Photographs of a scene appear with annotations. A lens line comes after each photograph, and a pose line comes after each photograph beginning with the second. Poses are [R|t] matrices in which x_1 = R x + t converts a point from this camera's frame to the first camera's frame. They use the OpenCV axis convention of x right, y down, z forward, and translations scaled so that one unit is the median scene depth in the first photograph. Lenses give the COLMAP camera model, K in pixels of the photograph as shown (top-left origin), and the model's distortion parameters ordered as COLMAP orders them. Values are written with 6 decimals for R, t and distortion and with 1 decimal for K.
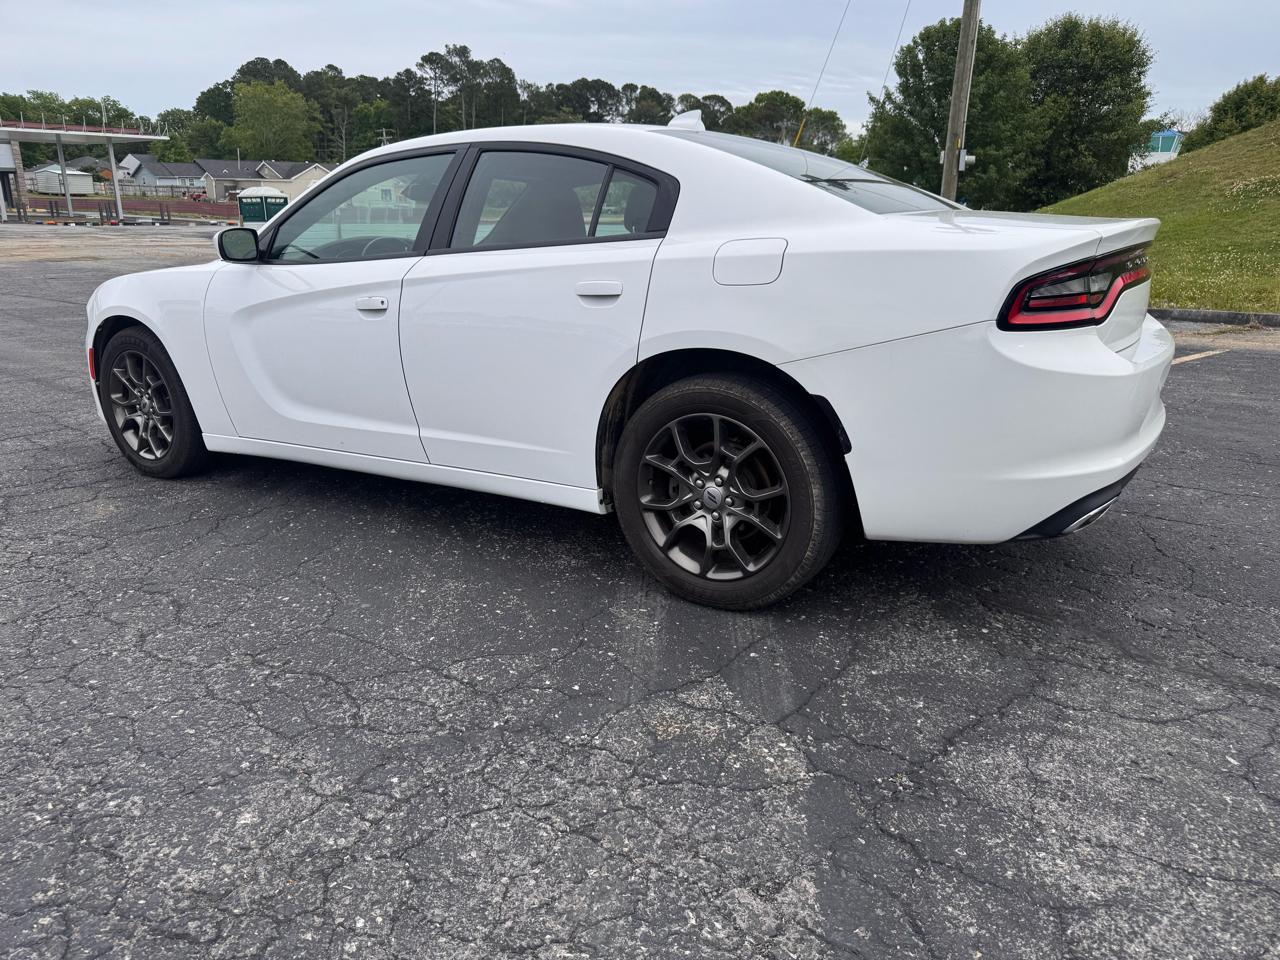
lens RADIAL K [[915.7, 0, 640.0], [0, 915.7, 480.0], [0, 0, 1]] dist [0.005687, -0.009501]
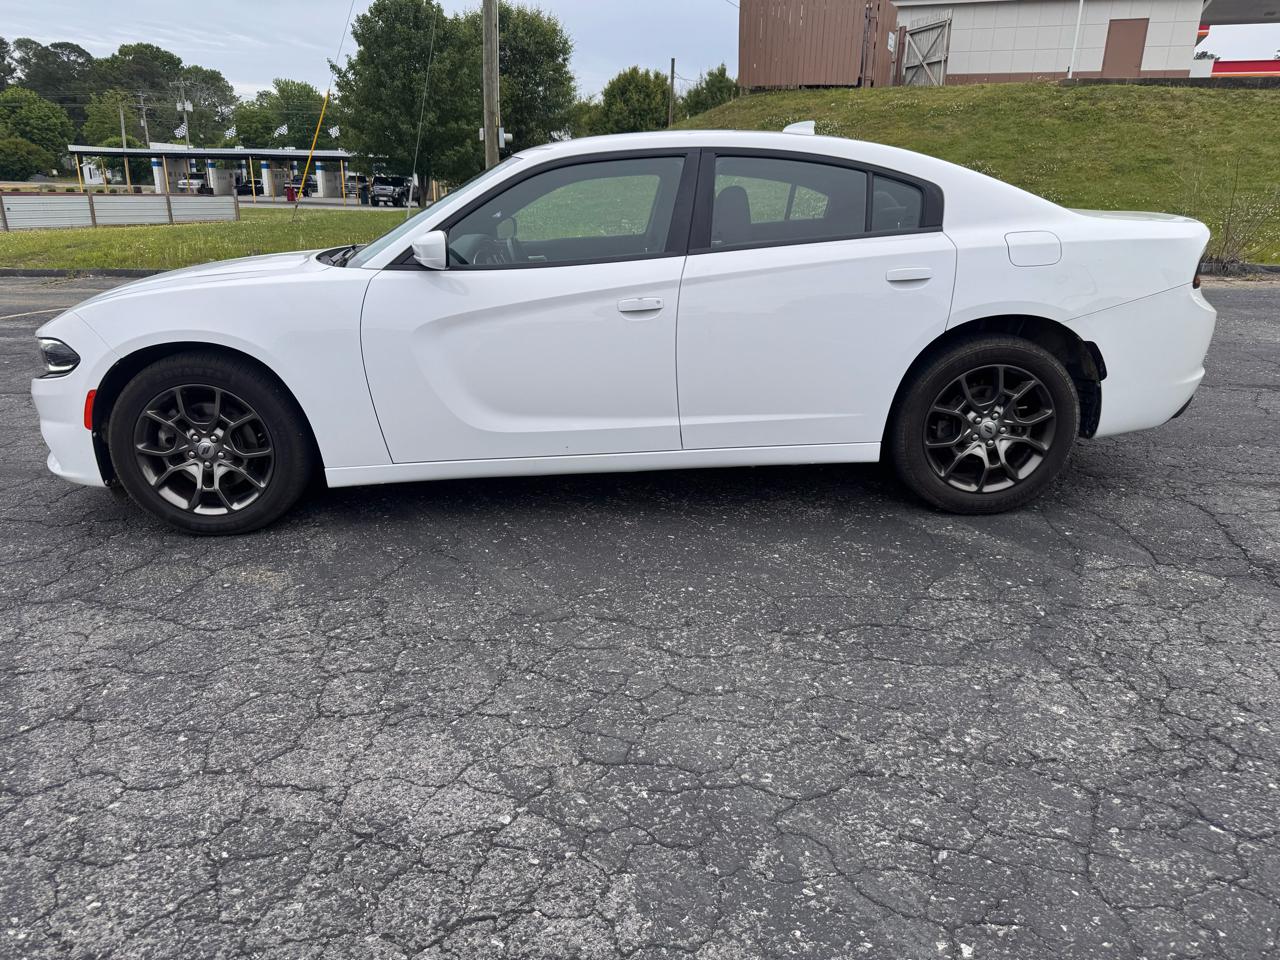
lens RADIAL K [[919.8, 0, 640.0], [0, 919.8, 480.0], [0, 0, 1]] dist [0.006934, -0.012324]
pose [[0.816916, -0.177821, 0.548661, -0.175722], [0.161198, 0.983769, 0.078829, -0.015475], [-0.553773, 0.024046, 0.832321, 0.028864]]
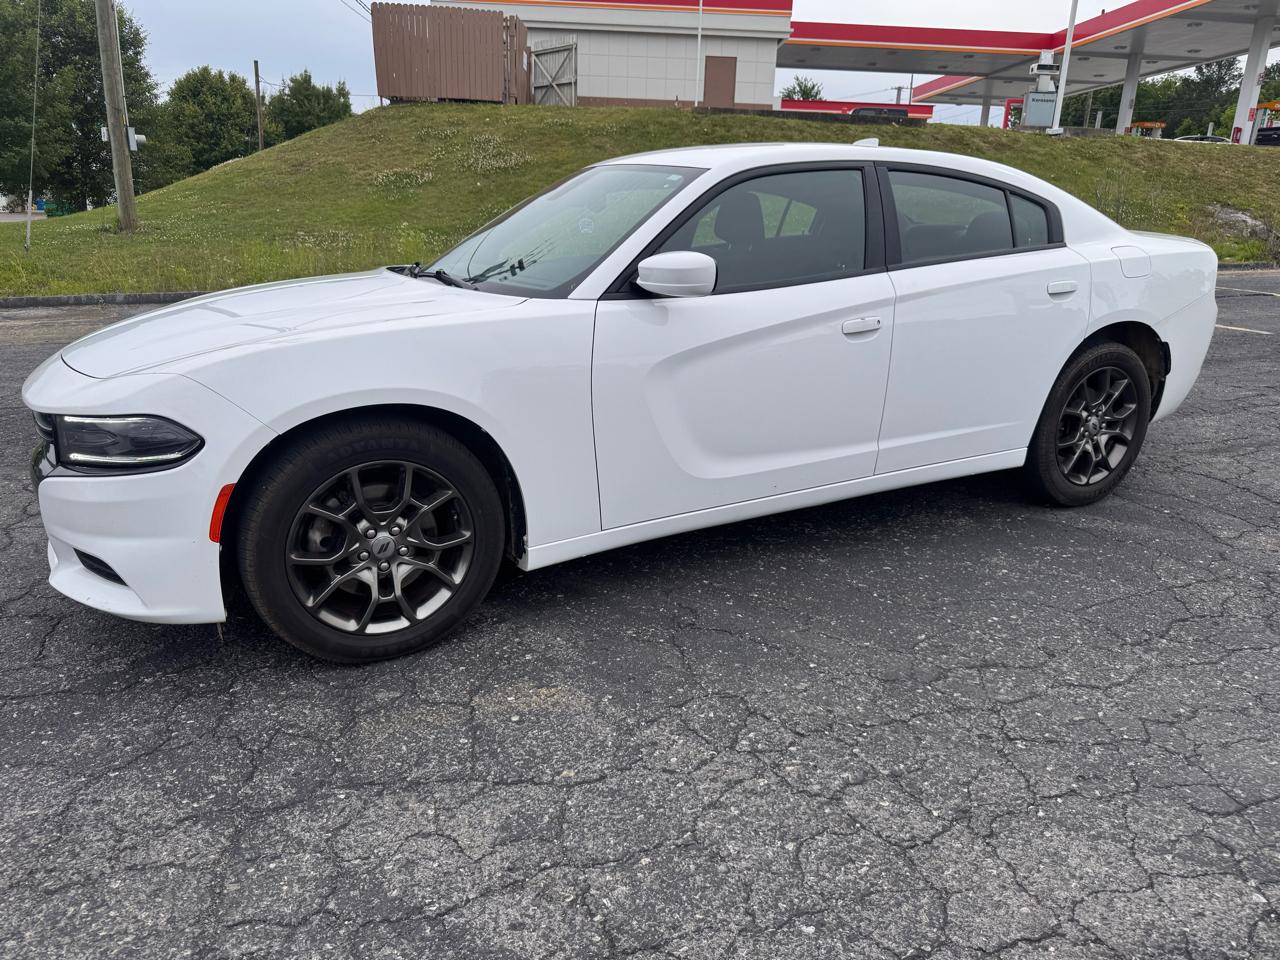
lens RADIAL K [[919.8, 0, 640.0], [0, 919.8, 480.0], [0, 0, 1]] dist [0.006934, -0.012324]
pose [[0.489590, -0.247153, 0.836192, -0.247002], [0.229874, 0.961647, 0.149643, -0.046077], [-0.841106, 0.118955, 0.527626, 0.139011]]
